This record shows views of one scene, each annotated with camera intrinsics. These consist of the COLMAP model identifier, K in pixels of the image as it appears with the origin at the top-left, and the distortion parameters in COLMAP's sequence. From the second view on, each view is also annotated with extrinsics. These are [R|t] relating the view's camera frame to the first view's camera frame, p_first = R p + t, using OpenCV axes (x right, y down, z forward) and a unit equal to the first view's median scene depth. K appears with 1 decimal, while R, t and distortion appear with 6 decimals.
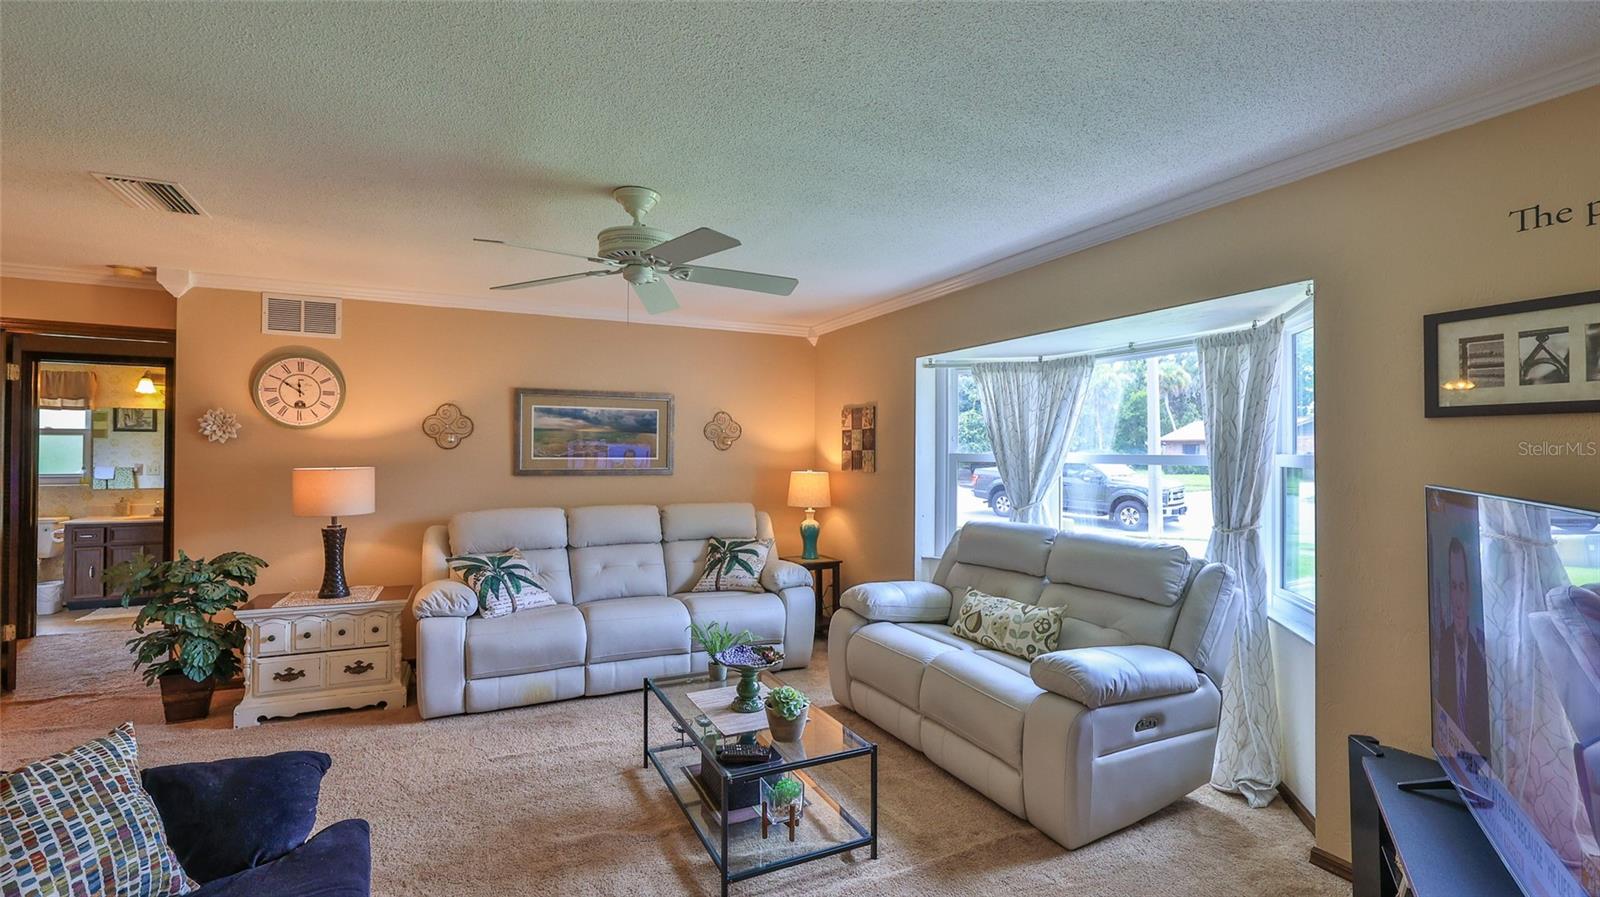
lens RADIAL K [[706.7, 0, 800.2], [0, 706.7, 445.0], [0, 0, 1]] dist [0.000009, 0.000431]
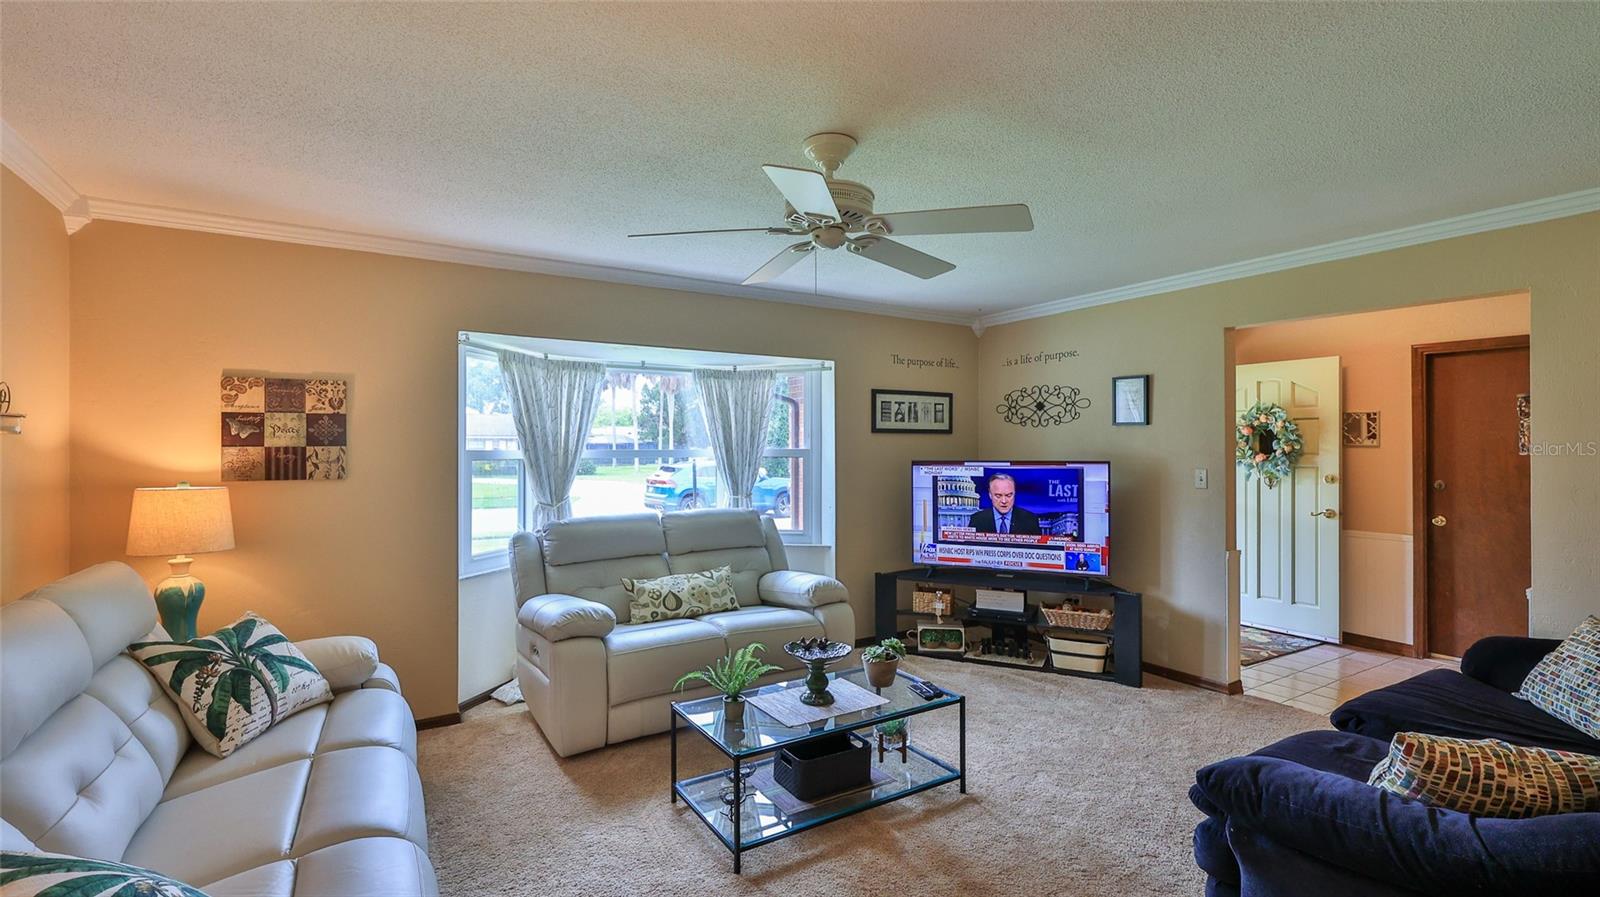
lens RADIAL K [[706.7, 0, 800.5], [0, 706.7, 448.0], [0, 0, 1]] dist [0.000009, 0.000431]
pose [[-0.112950, -0.003171, 0.993596, -0.724798], [-0.007662, 0.999968, 0.002321, 0.004523], [-0.993571, -0.007351, -0.112971, 0.766072]]
